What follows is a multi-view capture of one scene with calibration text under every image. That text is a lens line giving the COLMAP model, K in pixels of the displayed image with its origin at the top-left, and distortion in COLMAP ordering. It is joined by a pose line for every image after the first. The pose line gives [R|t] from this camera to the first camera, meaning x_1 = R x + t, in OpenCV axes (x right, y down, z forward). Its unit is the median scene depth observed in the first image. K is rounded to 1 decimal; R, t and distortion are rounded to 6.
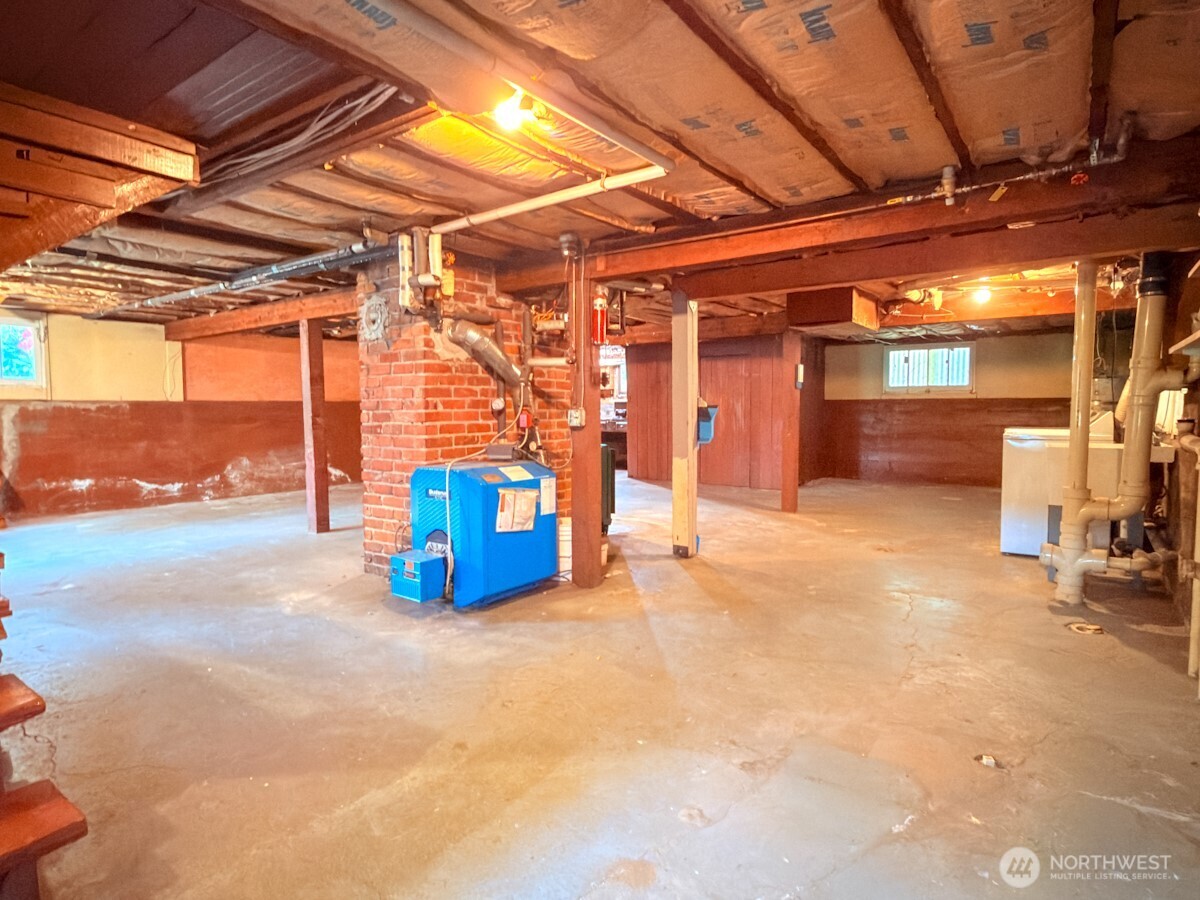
lens RADIAL K [[653.4, 0, 601.2], [0, 653.4, 448.9], [0, 0, 1]] dist [-0.001613, 0.000558]
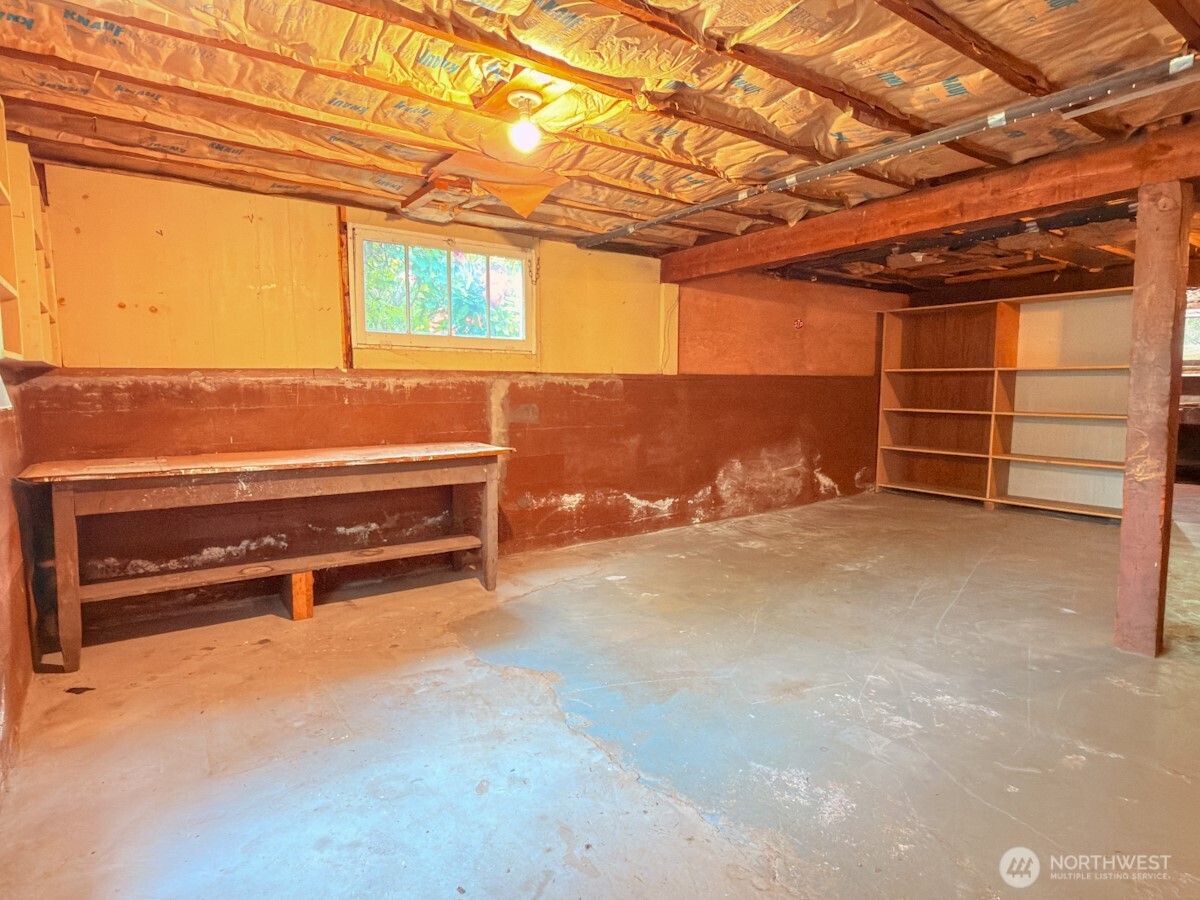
lens RADIAL K [[653.4, 0, 599.3], [0, 653.4, 450.5], [0, 0, 1]] dist [-0.001613, 0.000558]
pose [[0.946377, 0.035989, -0.321053, -0.511406], [-0.024220, 0.998883, 0.040576, -0.022101], [0.322155, -0.030624, 0.946191, 0.353706]]
